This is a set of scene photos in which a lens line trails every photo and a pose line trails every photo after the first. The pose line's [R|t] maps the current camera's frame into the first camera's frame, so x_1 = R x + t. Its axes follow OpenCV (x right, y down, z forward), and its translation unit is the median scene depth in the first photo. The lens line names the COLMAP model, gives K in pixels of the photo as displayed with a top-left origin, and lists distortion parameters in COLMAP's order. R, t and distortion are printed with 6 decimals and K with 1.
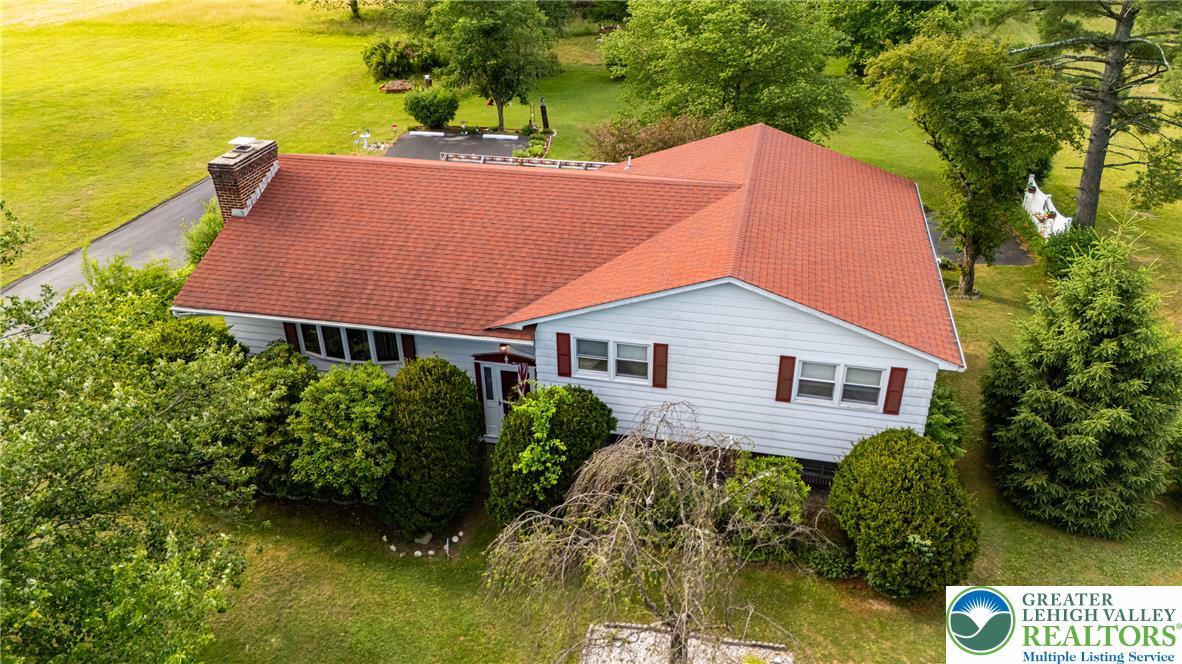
lens RADIAL K [[859.2, 0, 591.0], [0, 859.2, 332.0], [0, 0, 1]] dist [0.098463, -0.081549]
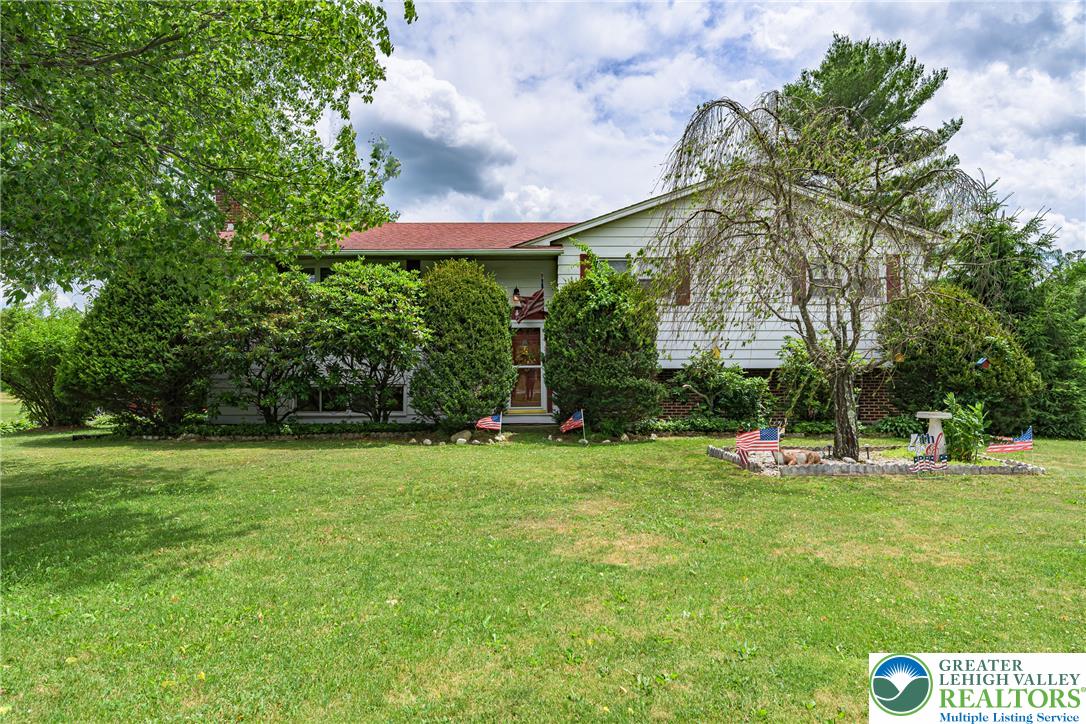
lens RADIAL K [[652.5, 0, 543.0], [0, 652.5, 362.0], [0, 0, 1]] dist [-0.005543, -0.000687]
pose [[0.972736, 0.011215, 0.231645, -0.265517], [0.109259, 0.858878, -0.500391, 0.502294], [-0.204566, 0.512058, 0.834236, 0.431195]]
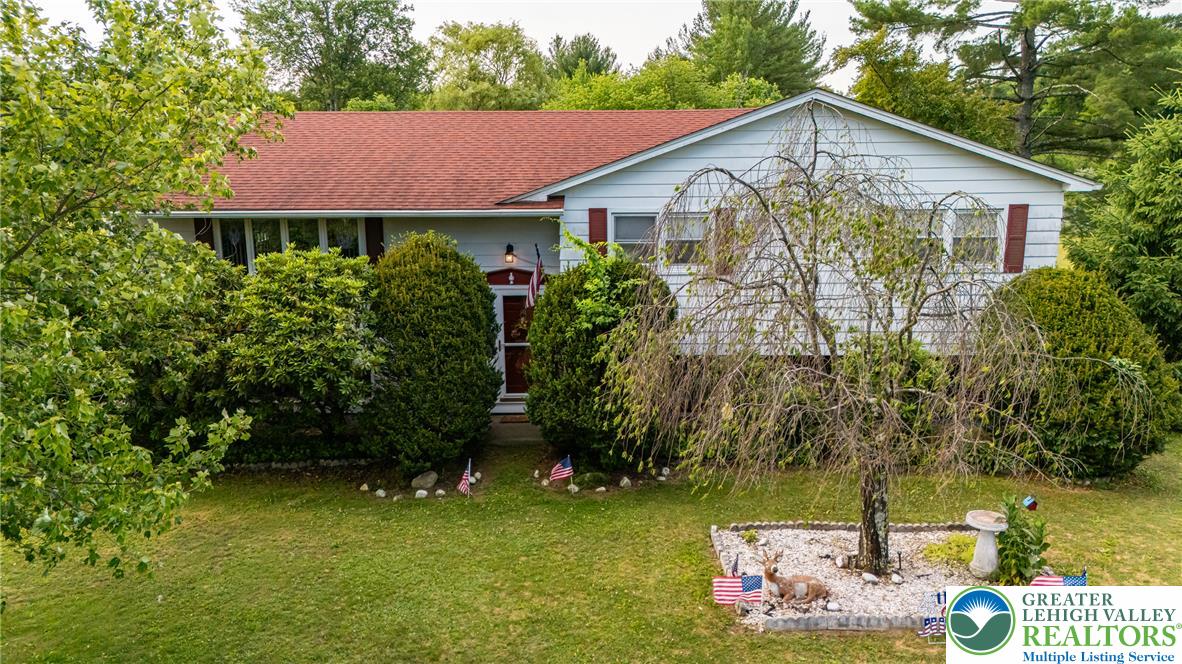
lens RADIAL K [[863.6, 0, 590.7], [0, 863.6, 331.2], [0, 0, 1]] dist [0.090363, -0.090725]
pose [[0.982283, -0.032077, 0.184641, -0.189304], [0.090002, 0.944932, -0.314647, 0.356587], [-0.164380, 0.325691, 0.931077, 0.310661]]
